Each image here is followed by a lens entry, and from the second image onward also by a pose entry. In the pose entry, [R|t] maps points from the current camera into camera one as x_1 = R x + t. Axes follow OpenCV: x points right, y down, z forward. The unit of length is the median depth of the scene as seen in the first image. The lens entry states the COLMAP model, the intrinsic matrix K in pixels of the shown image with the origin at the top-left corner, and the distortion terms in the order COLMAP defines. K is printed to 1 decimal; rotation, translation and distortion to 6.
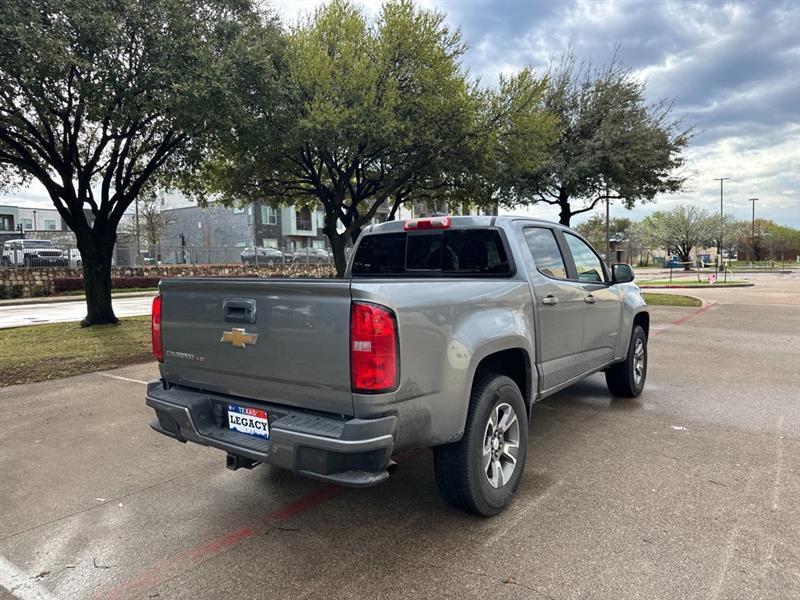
lens RADIAL K [[560.5, 0, 401.8], [0, 560.5, 293.9], [0, 0, 1]] dist [0.038881, -0.046166]
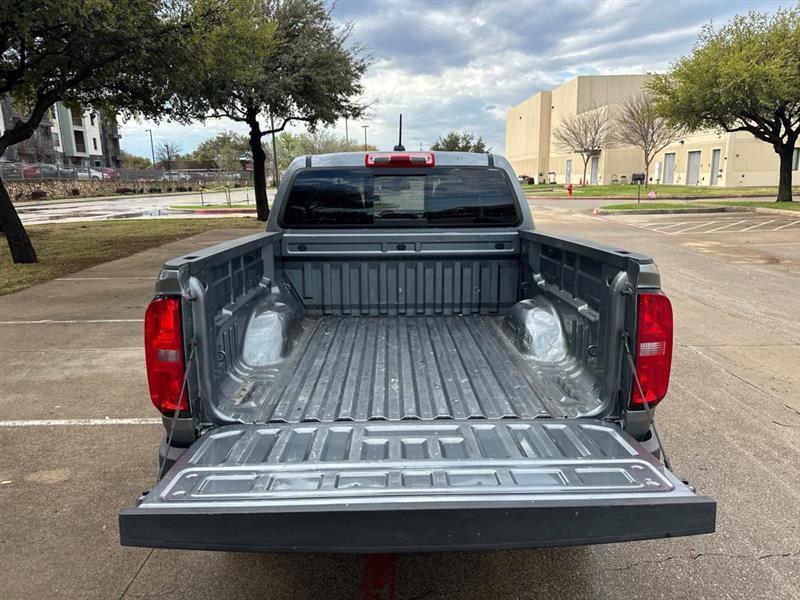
lens RADIAL K [[560.5, 0, 398.0], [0, 560.5, 303.3], [0, 0, 1]] dist [0.038881, -0.046166]
pose [[0.805575, -0.120313, 0.580149, -0.402711], [0.027617, 0.985726, 0.166076, -0.050699], [-0.591850, -0.117765, 0.797399, 0.315757]]
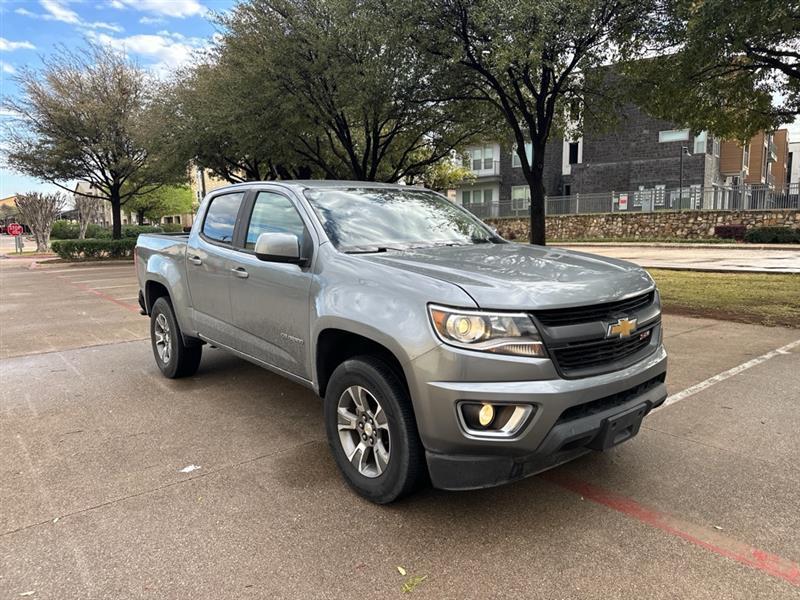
lens RADIAL K [[560.5, 0, 402.9], [0, 560.5, 302.1], [0, 0, 1]] dist [0.038881, -0.046166]
pose [[-0.259953, 0.158340, -0.952551, 1.094620], [-0.025840, 0.984970, 0.170781, -0.098679], [0.965275, 0.069009, -0.251955, 1.463499]]
